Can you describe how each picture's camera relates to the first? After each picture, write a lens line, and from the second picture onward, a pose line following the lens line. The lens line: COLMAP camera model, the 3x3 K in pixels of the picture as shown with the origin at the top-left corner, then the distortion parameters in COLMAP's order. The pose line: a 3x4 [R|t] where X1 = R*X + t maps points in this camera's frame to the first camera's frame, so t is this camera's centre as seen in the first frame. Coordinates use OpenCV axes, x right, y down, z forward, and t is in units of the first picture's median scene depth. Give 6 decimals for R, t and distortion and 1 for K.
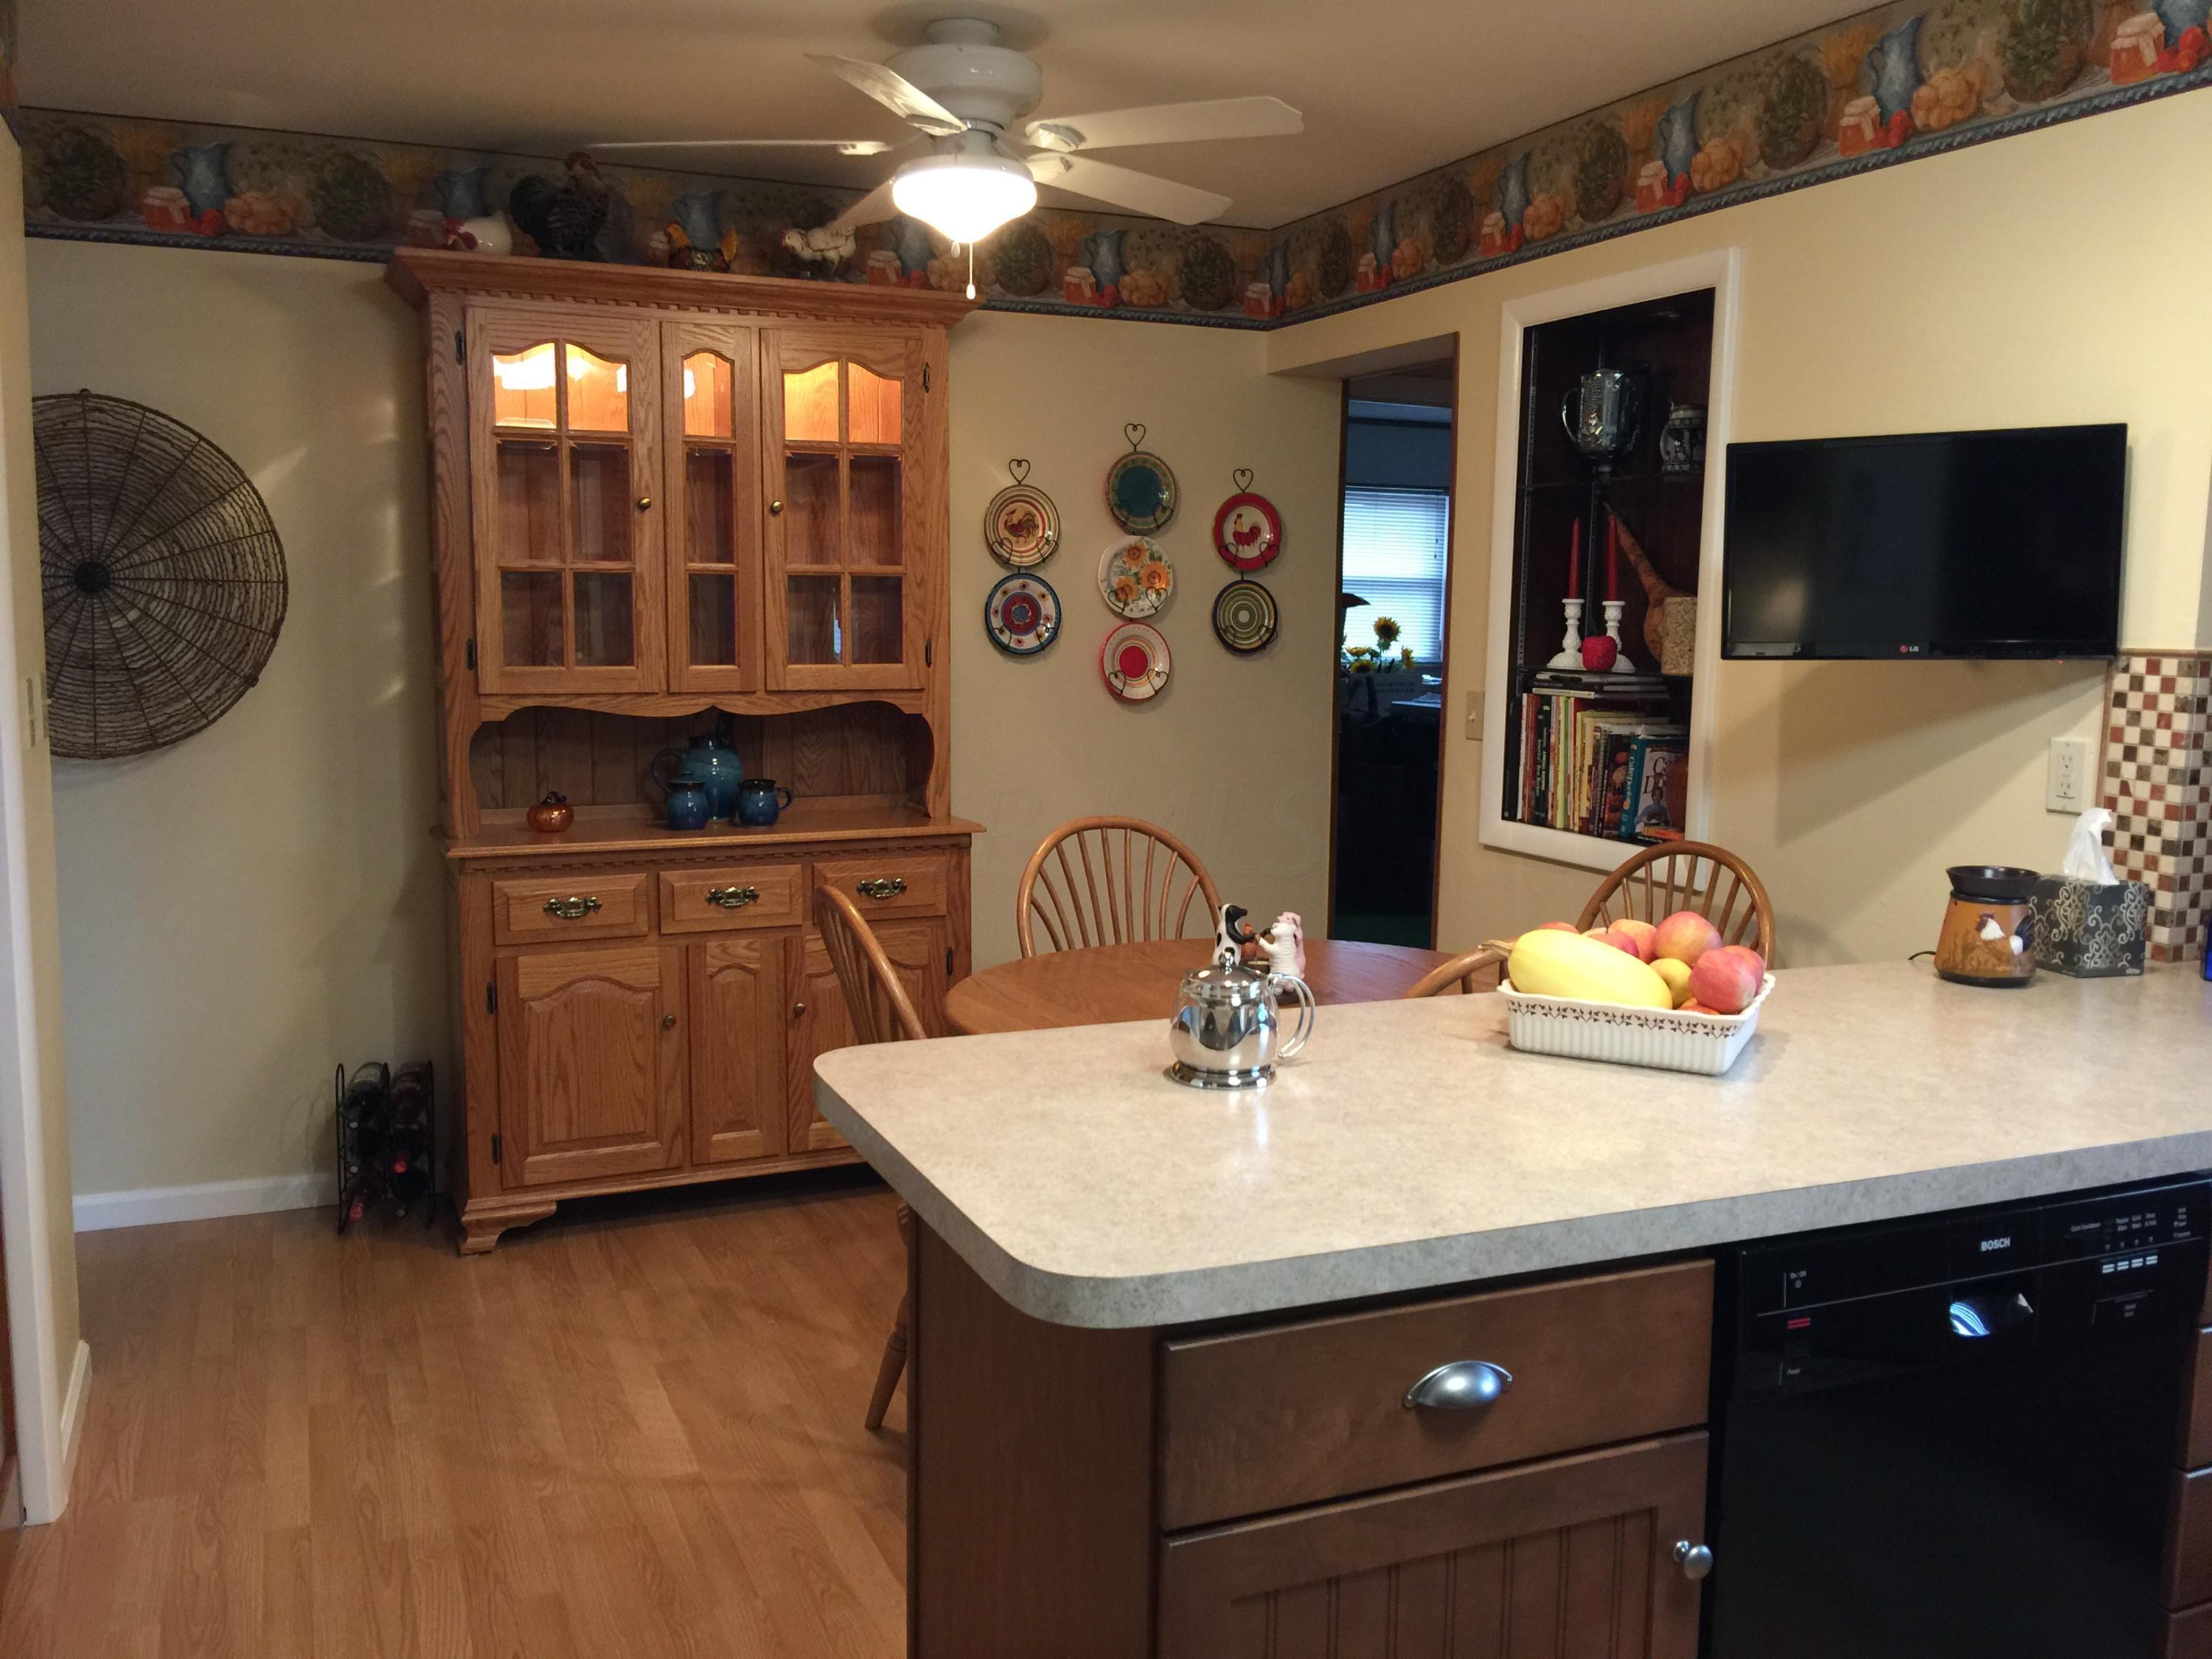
lens RADIAL K [[1871.6, 0, 1104.7], [0, 1871.6, 830.3], [0, 0, 1]] dist [0.080795, -0.129593]
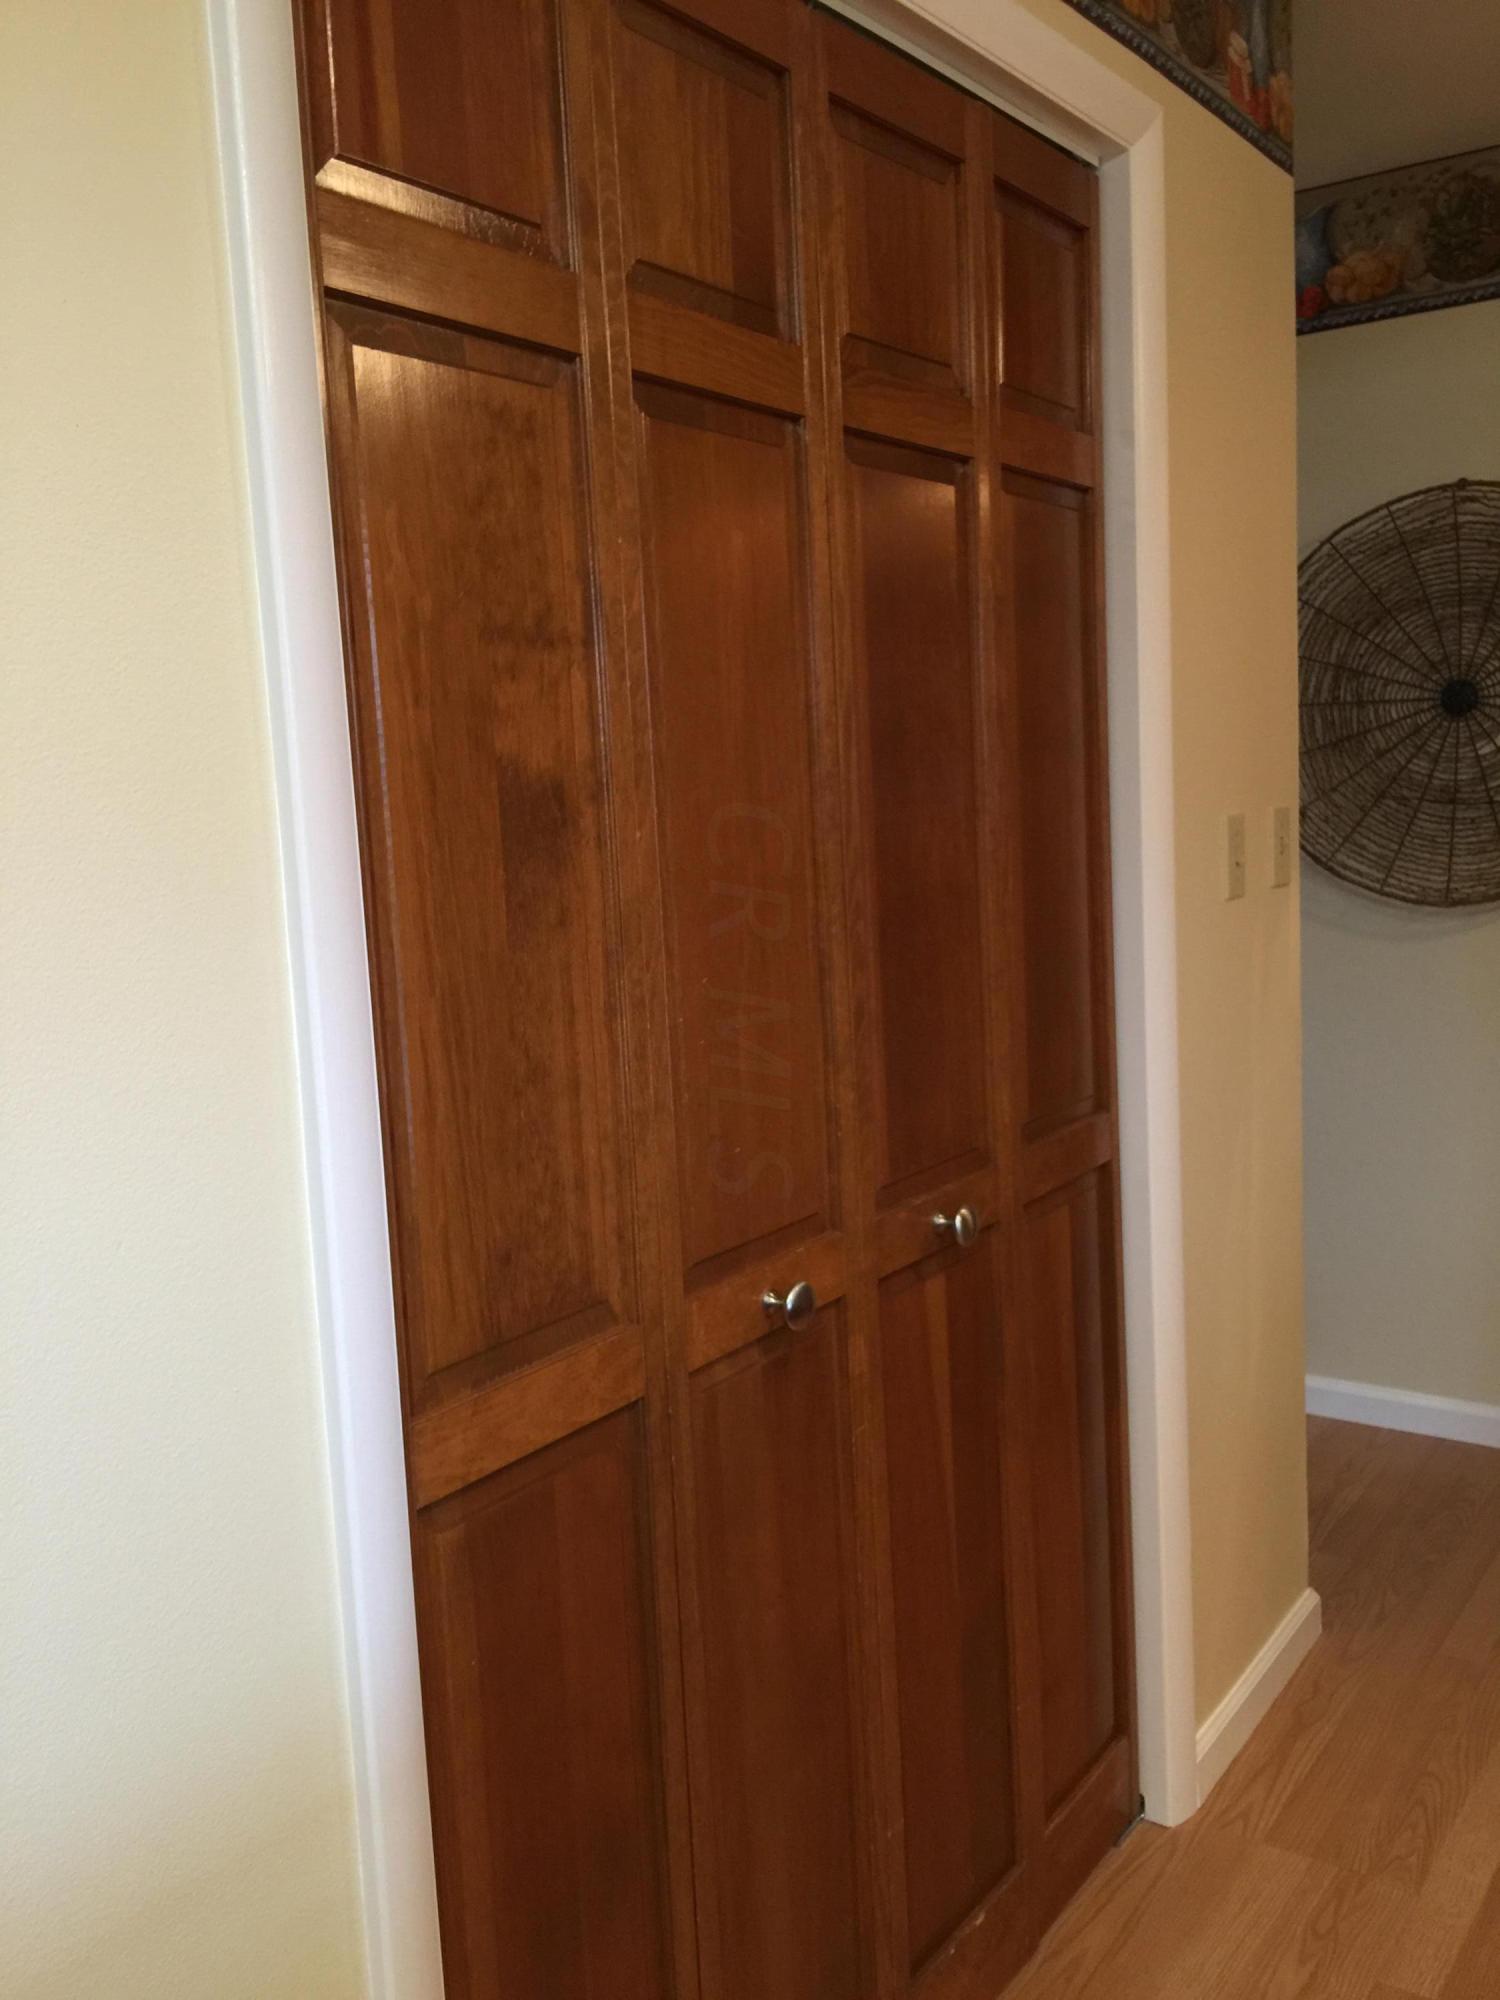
lens RADIAL K [[1692.2, 0, 747.7], [0, 1692.2, 986.3], [0, 0, 1]] dist [0.080795, -0.129593]
pose [[0.510376, 0.067507, -0.857298, -0.019694], [-0.049294, 0.997571, 0.049207, -0.024087], [0.858538, 0.017145, 0.512464, 0.322207]]
